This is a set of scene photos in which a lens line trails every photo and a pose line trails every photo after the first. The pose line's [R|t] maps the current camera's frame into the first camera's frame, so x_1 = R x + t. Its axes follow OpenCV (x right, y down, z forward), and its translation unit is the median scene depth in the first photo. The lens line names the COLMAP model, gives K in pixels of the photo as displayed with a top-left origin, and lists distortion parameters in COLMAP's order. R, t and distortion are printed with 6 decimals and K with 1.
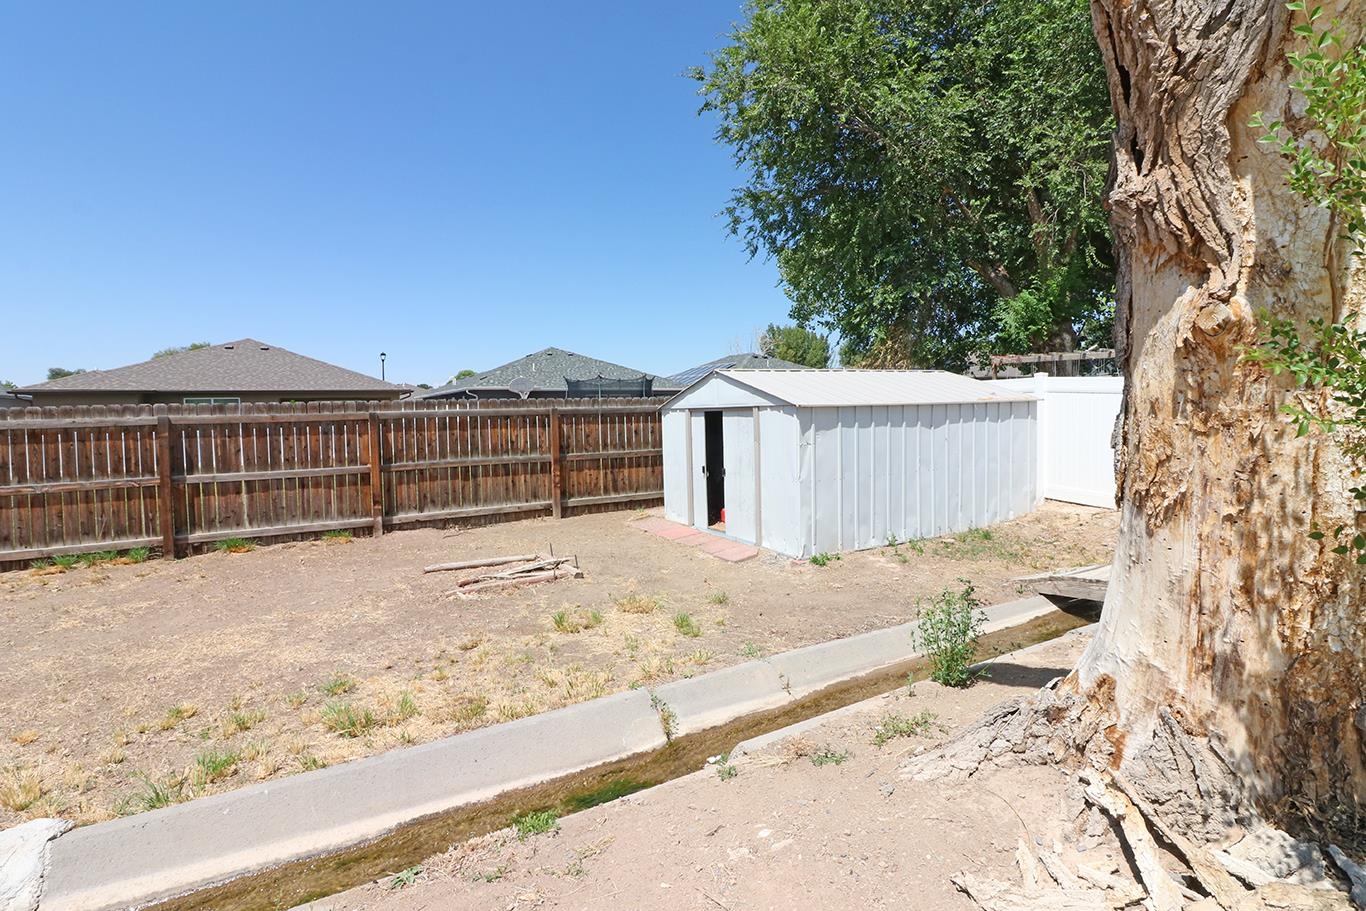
lens RADIAL K [[629.2, 0, 674.7], [0, 629.2, 438.4], [0, 0, 1]] dist [0.000489, -0.010922]
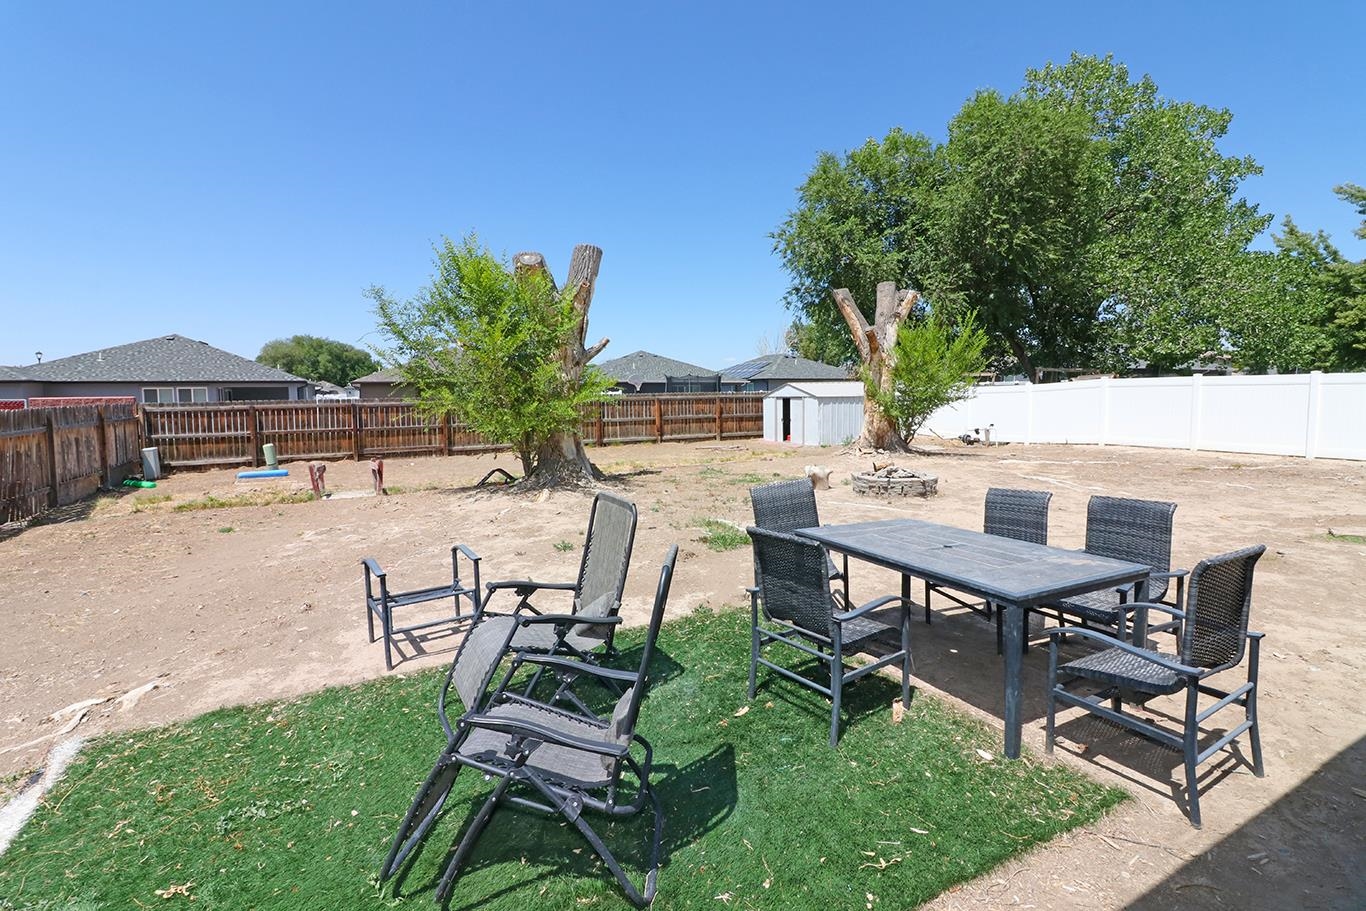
lens RADIAL K [[629.2, 0, 674.7], [0, 629.2, 438.4], [0, 0, 1]] dist [0.000489, -0.010922]
pose [[0.999494, 0.011535, -0.029629, -0.320892], [-0.010828, 0.999655, 0.023928, 0.067698], [0.029895, -0.023595, 0.999275, -1.645143]]
